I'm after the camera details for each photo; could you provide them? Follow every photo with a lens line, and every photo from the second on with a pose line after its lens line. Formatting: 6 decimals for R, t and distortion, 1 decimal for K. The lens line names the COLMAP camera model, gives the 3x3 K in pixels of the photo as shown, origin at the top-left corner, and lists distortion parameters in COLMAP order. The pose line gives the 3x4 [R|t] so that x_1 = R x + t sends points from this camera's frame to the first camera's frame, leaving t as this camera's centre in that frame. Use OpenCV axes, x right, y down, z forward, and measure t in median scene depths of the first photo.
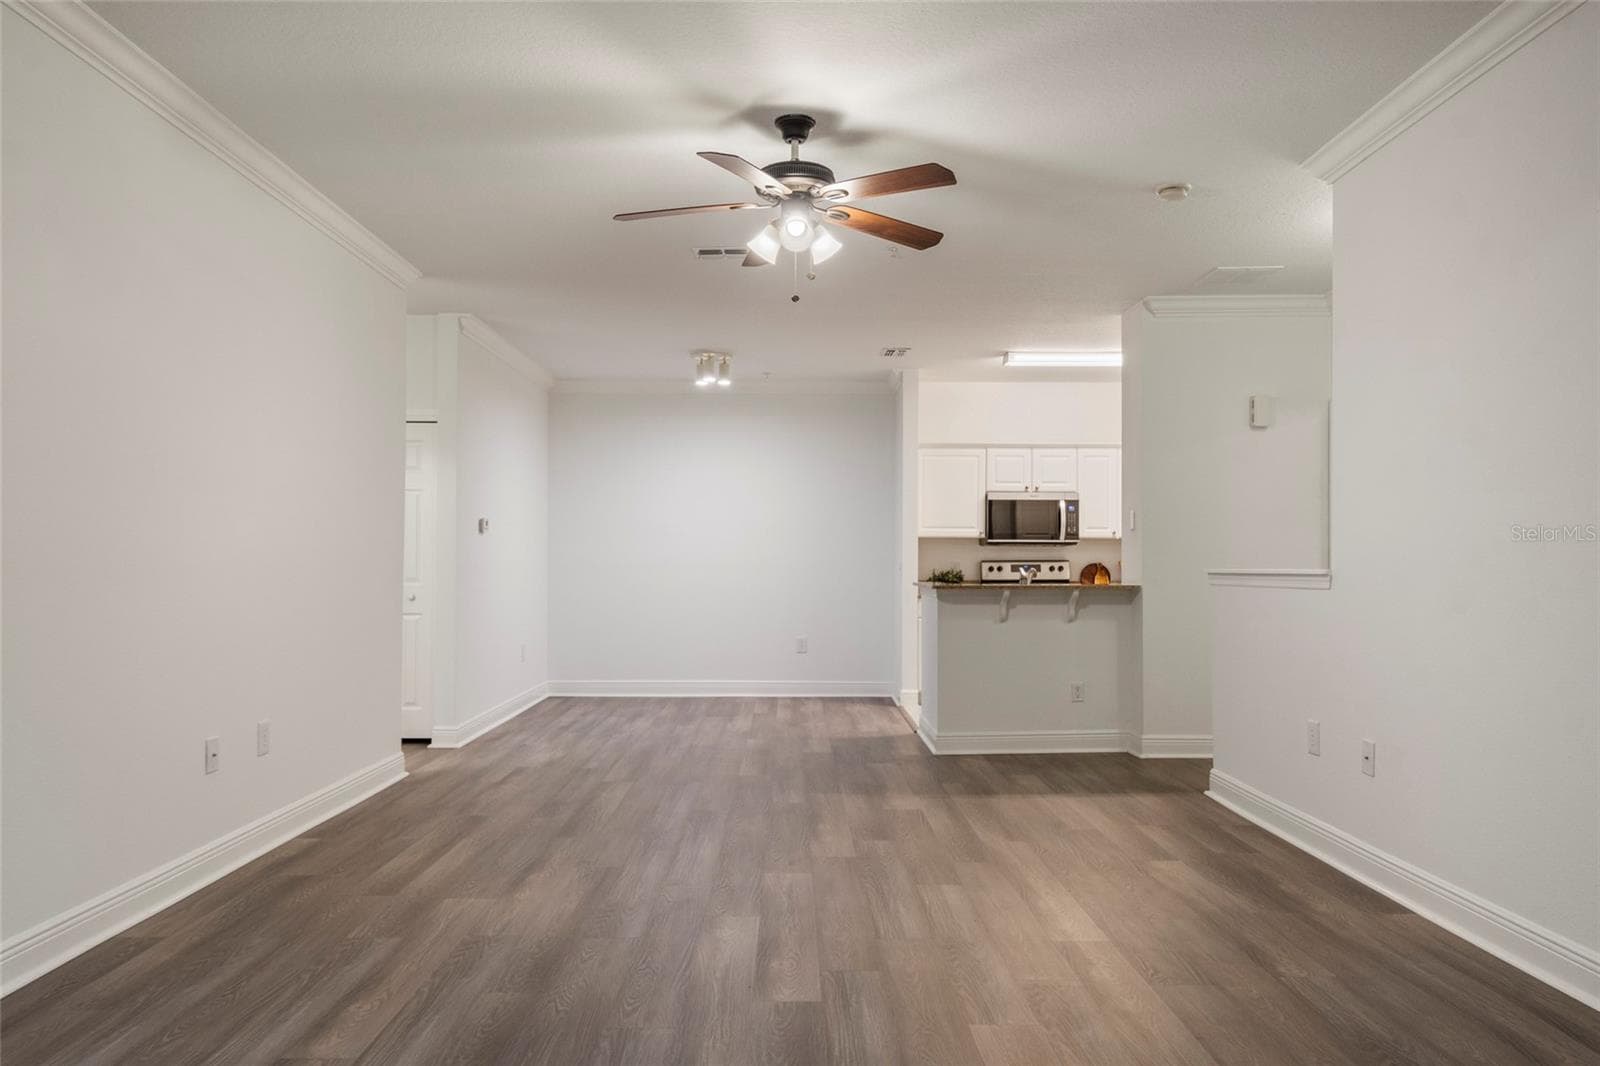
lens RADIAL K [[1099.1, 0, 787.5], [0, 1099.1, 554.5], [0, 0, 1]] dist [0.013900, 0.001475]
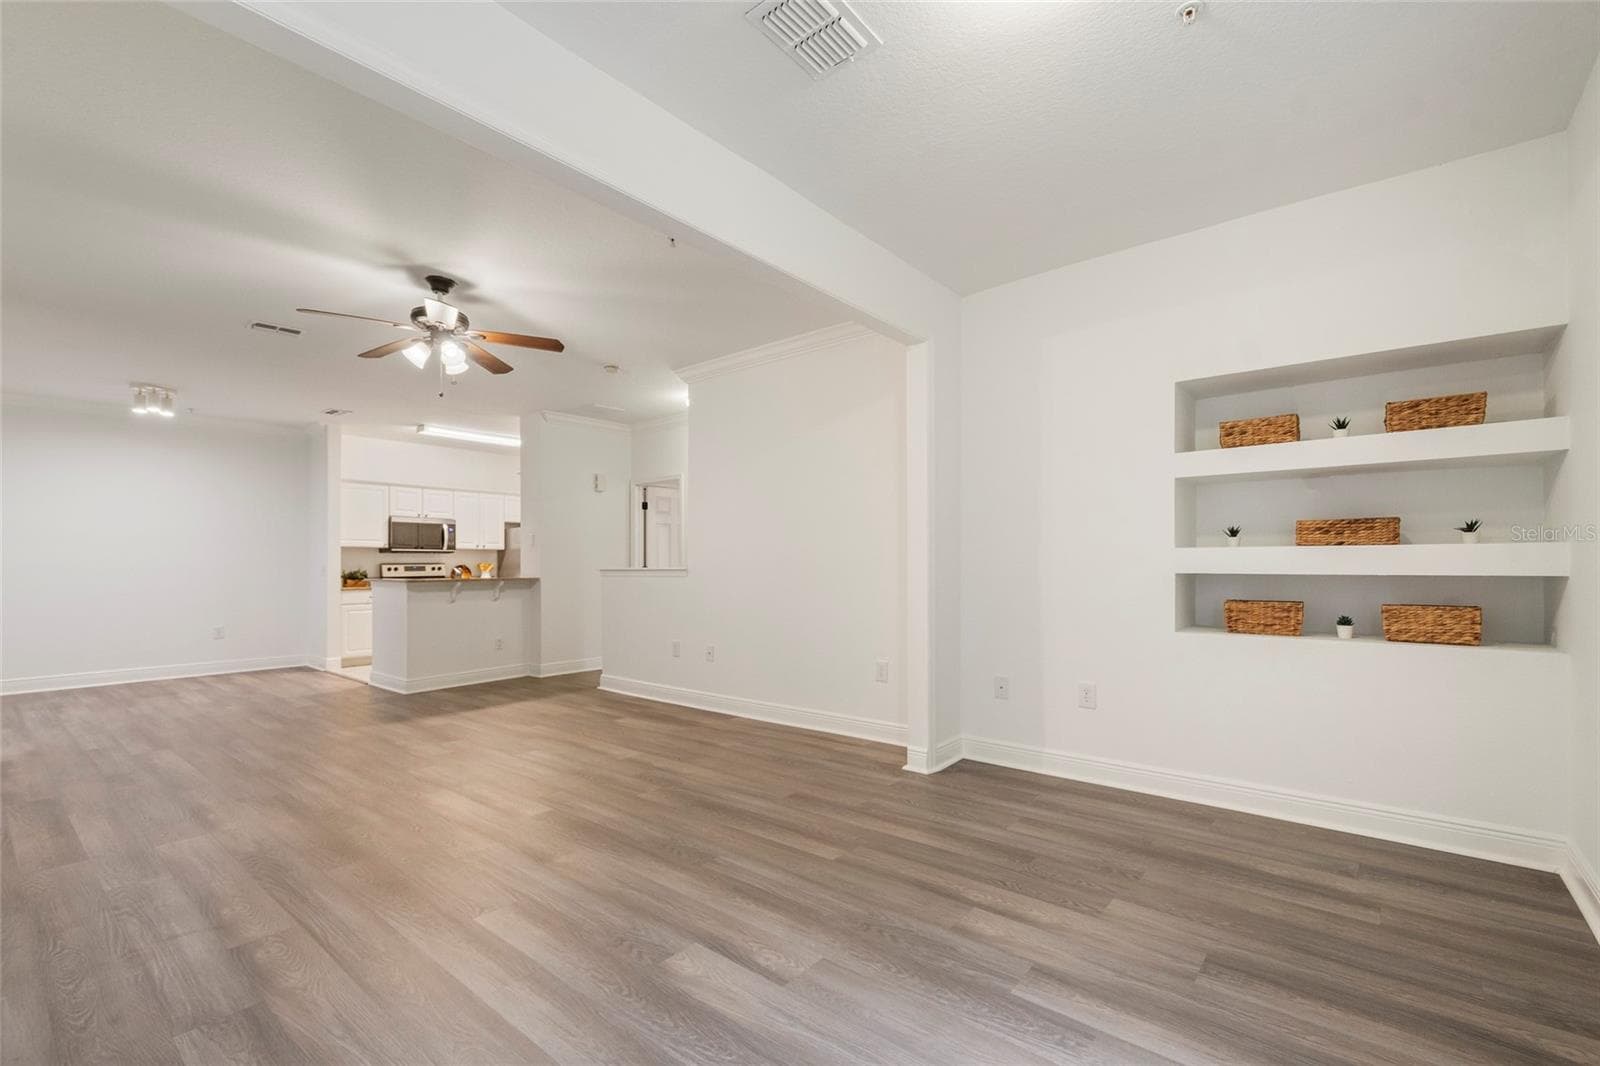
lens RADIAL K [[700.1, 0, 803.8], [0, 700.1, 562.7], [0, 0, 1]] dist [0.010763, -0.005310]
pose [[0.635953, -0.001555, 0.771726, -0.207296], [-0.001977, 0.999991, 0.003643, -0.000008], [-0.771725, -0.003842, 0.635945, -0.012516]]
